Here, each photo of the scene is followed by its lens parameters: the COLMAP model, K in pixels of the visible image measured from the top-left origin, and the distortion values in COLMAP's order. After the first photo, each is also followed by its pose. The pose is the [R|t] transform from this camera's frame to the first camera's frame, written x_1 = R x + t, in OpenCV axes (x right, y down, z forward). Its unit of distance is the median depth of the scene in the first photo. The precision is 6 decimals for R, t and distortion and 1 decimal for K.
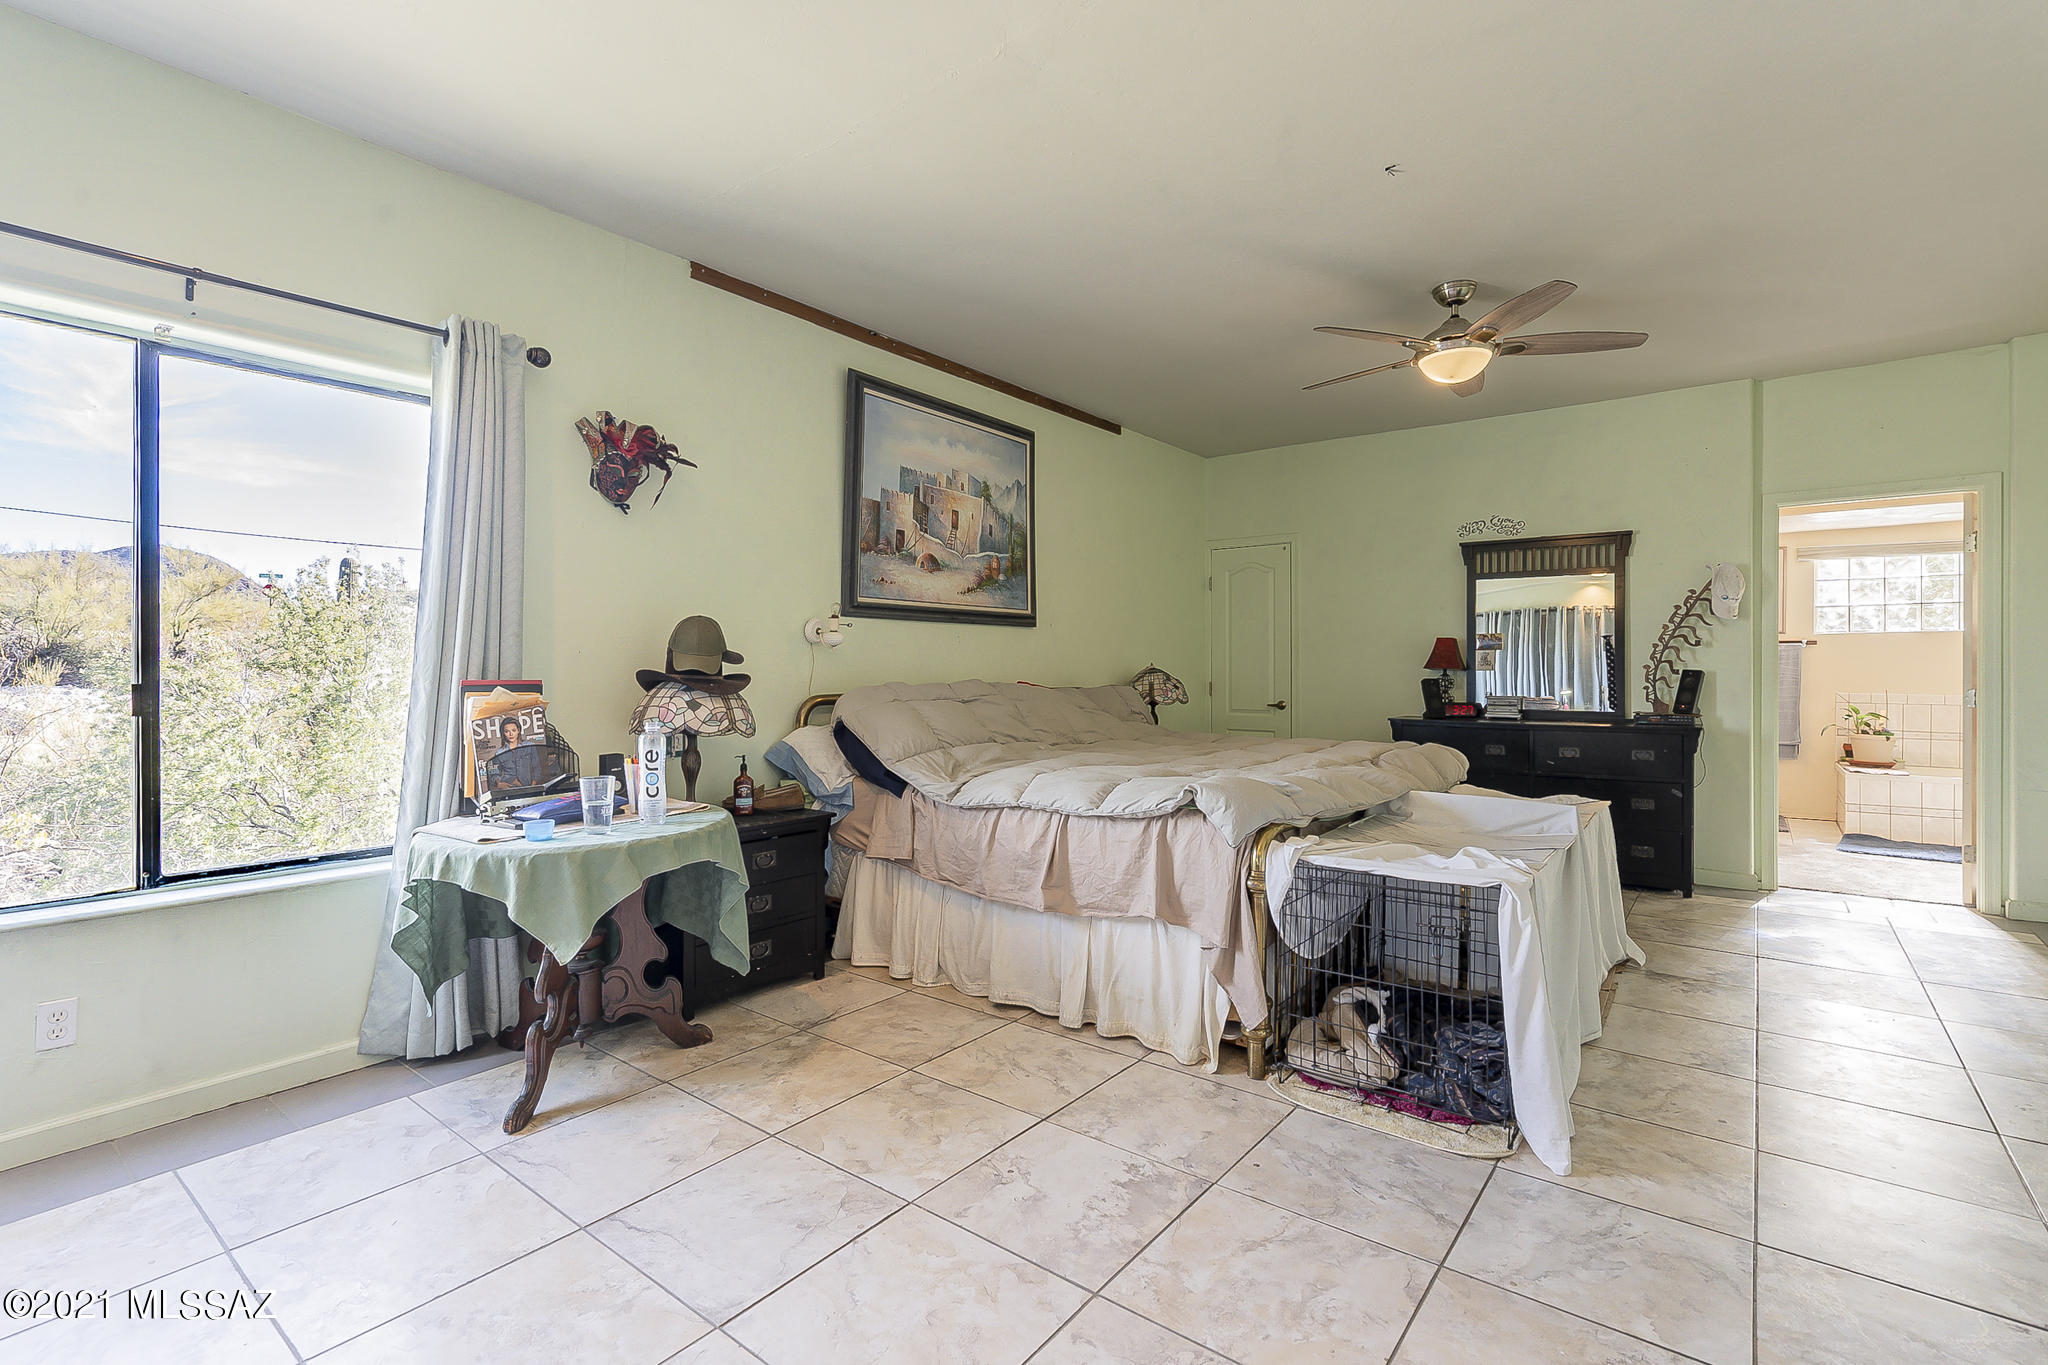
lens RADIAL K [[943.1, 0, 1016.0], [0, 943.1, 669.1], [0, 0, 1]] dist [-0.004771, 0.001581]
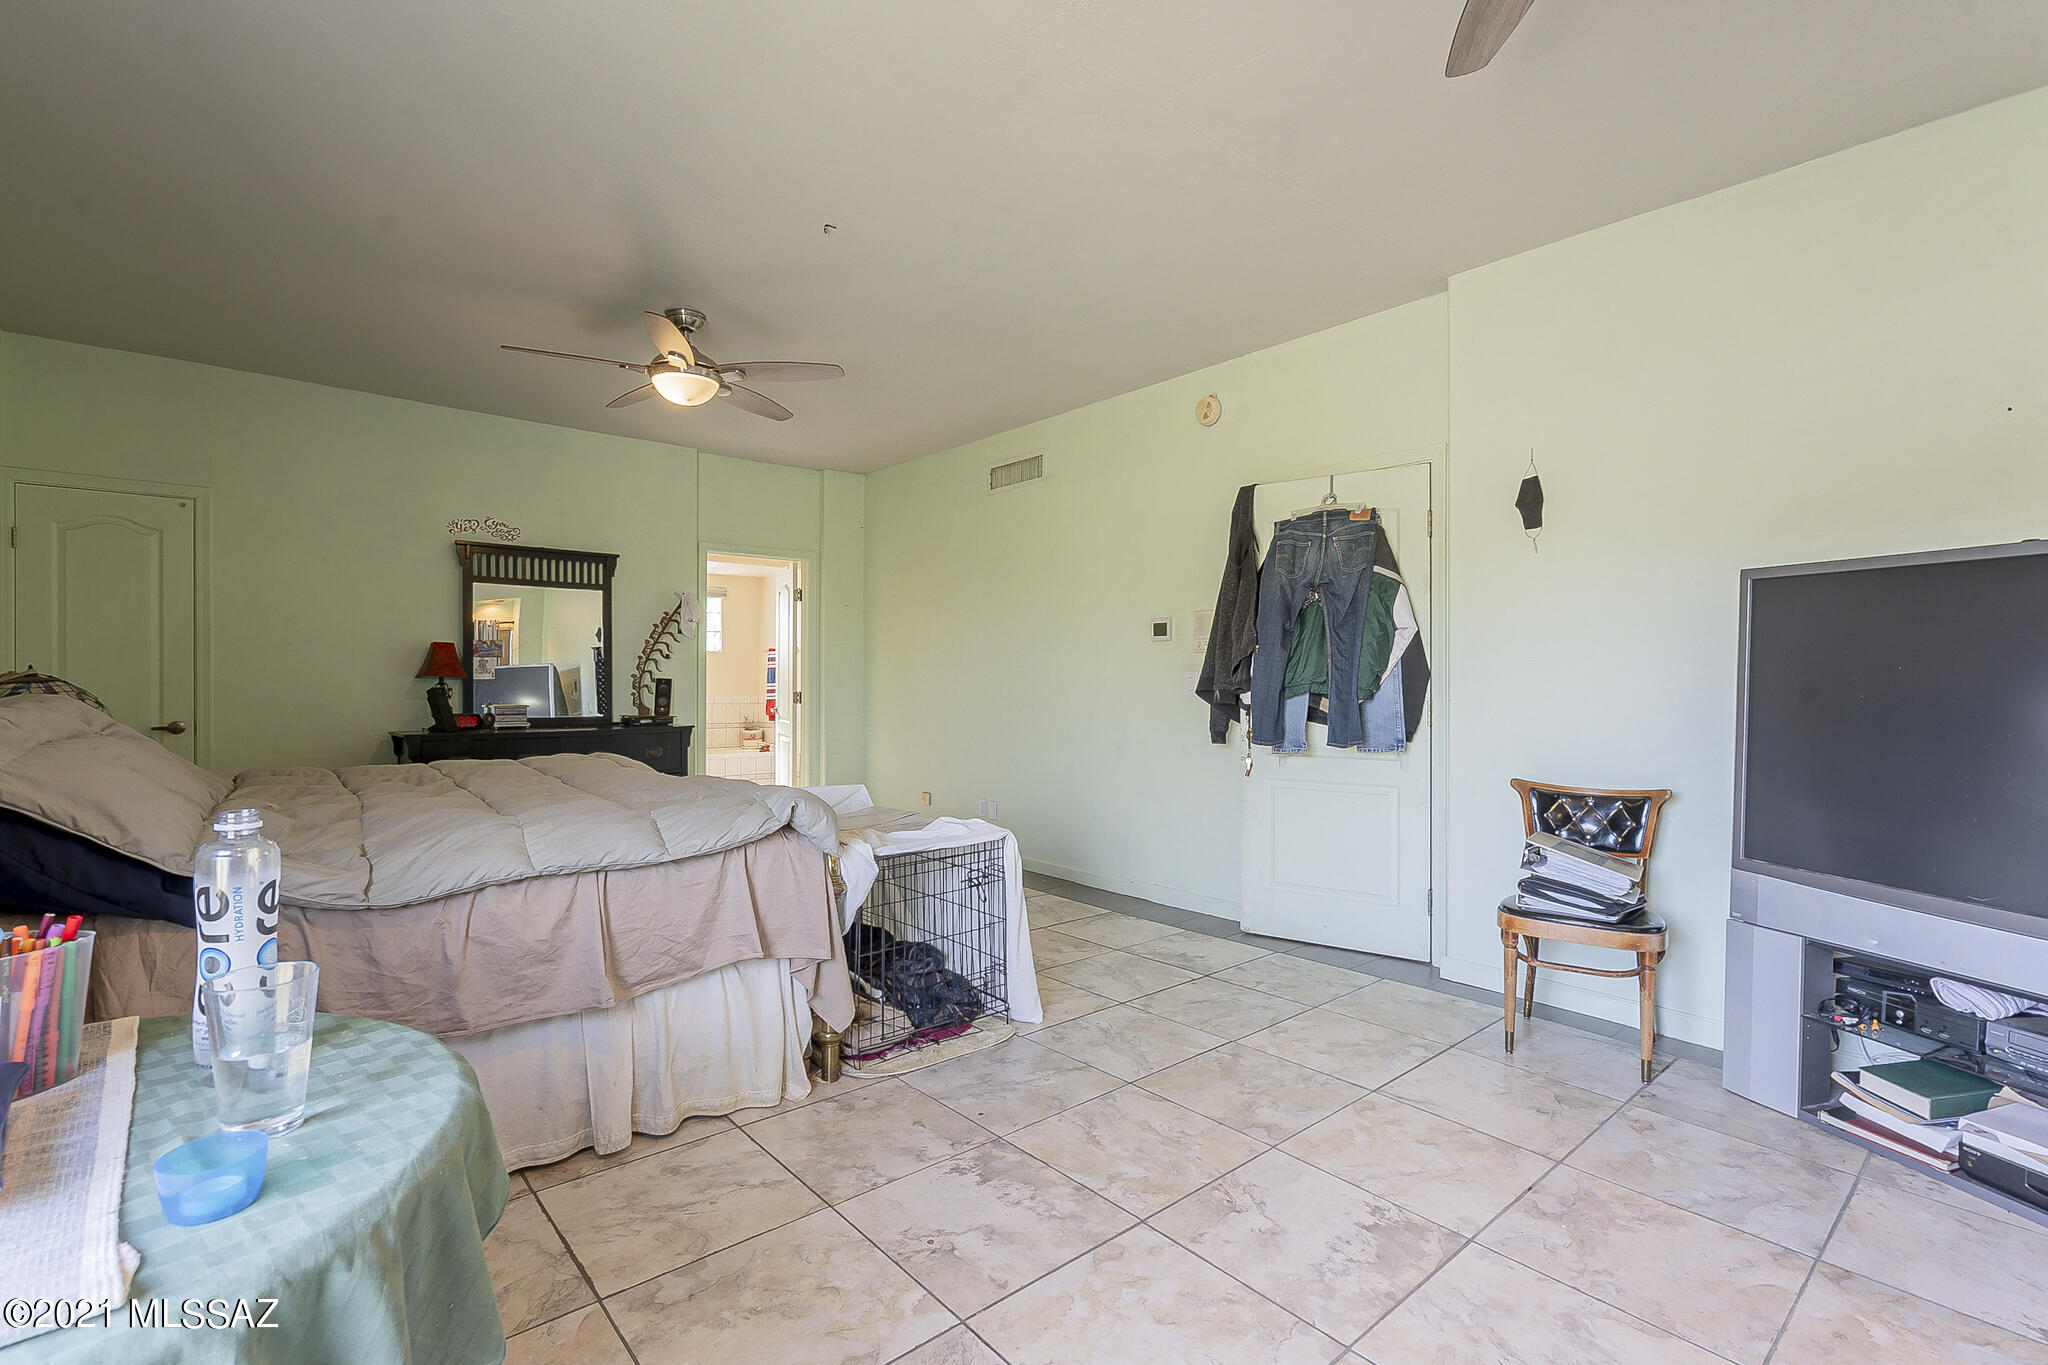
lens RADIAL K [[943.1, 0, 1016.4], [0, 943.1, 688.3], [0, 0, 1]] dist [-0.004771, 0.001581]
pose [[0.185461, -0.008194, 0.982617, -0.434989], [-0.002603, 0.999958, 0.008830, 0.001720], [-0.982648, -0.004196, 0.185432, 0.383865]]
